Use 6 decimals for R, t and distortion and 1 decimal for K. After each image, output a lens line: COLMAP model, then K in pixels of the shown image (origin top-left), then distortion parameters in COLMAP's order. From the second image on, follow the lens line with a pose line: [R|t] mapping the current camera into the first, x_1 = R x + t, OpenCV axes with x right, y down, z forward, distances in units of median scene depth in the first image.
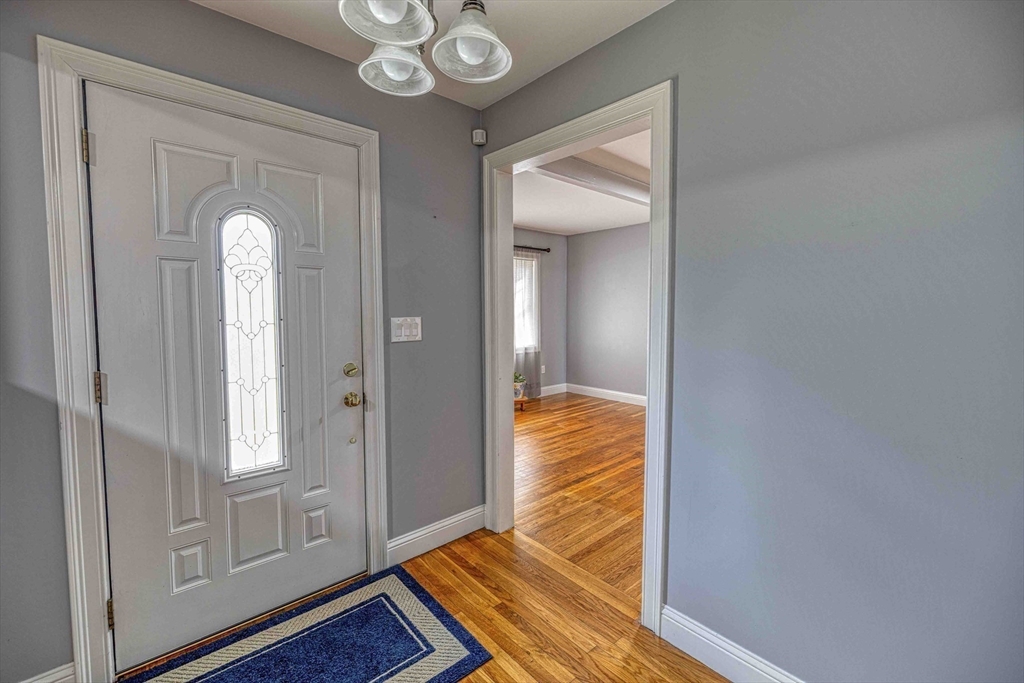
lens RADIAL K [[425.4, 0, 506.8], [0, 425.4, 334.6], [0, 0, 1]] dist [-0.000802, -0.000173]
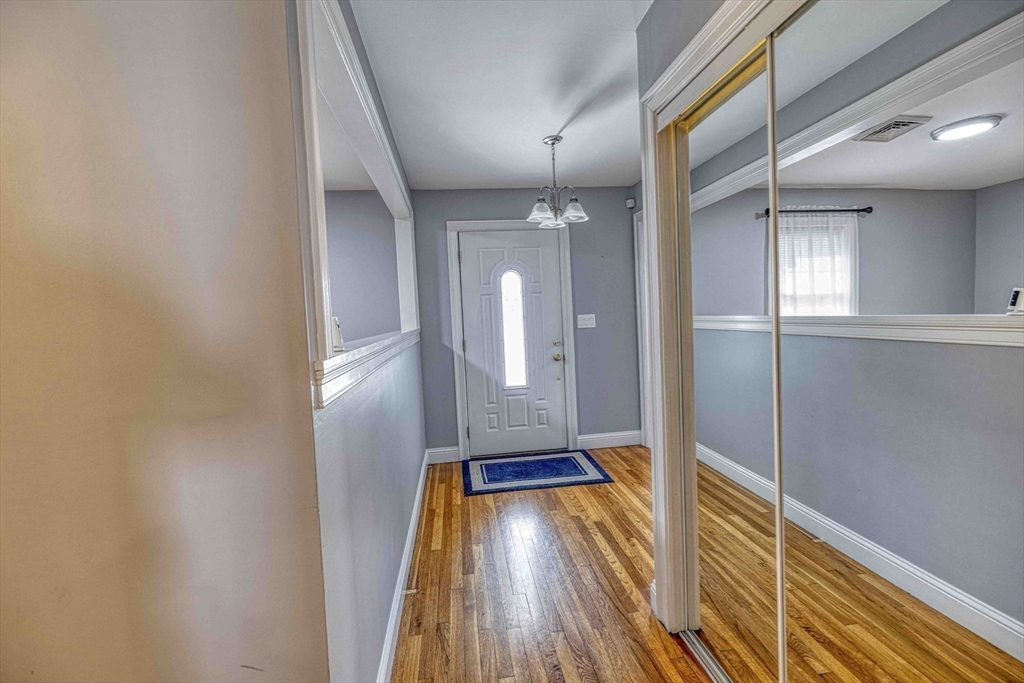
lens RADIAL K [[425.4, 0, 506.8], [0, 425.4, 334.6], [0, 0, 1]] dist [-0.000802, -0.000173]
pose [[0.829941, -0.008152, -0.557791, 0.553310], [0.014867, 0.999861, 0.007508, 0.028933], [0.557653, -0.014524, 0.829947, -0.781778]]
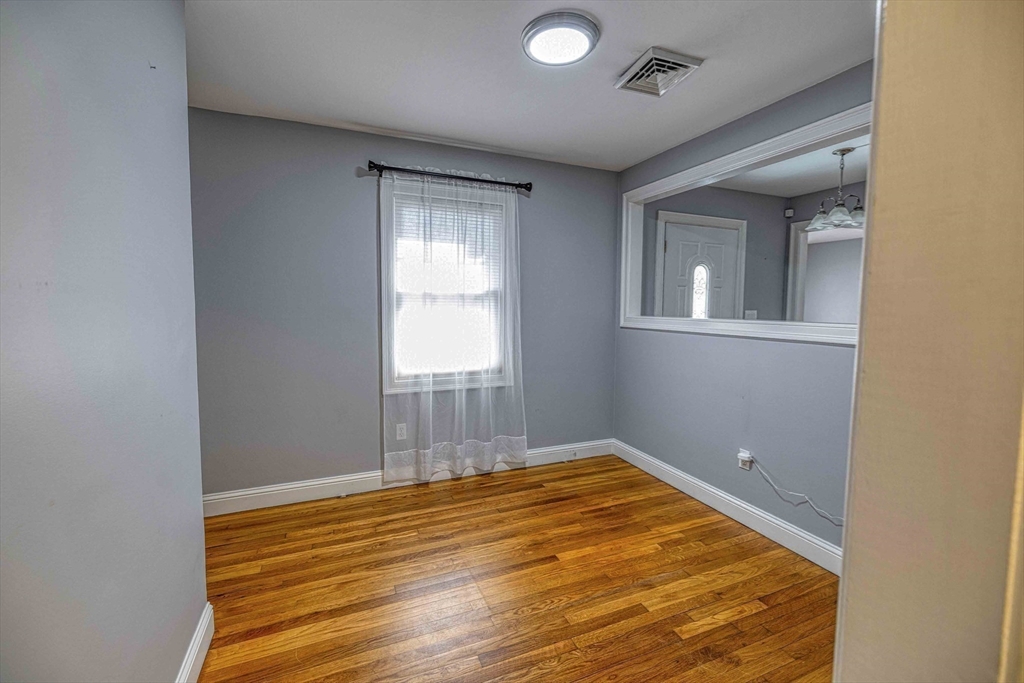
lens RADIAL K [[436.3, 0, 512.0], [0, 436.3, 341.5], [0, 0, 1]] dist [-0.001076, -0.000162]
pose [[0.951019, 0.026759, -0.307971, -0.750218], [-0.022512, 0.999596, 0.017336, 0.107846], [0.308311, -0.009554, 0.951238, -1.447596]]
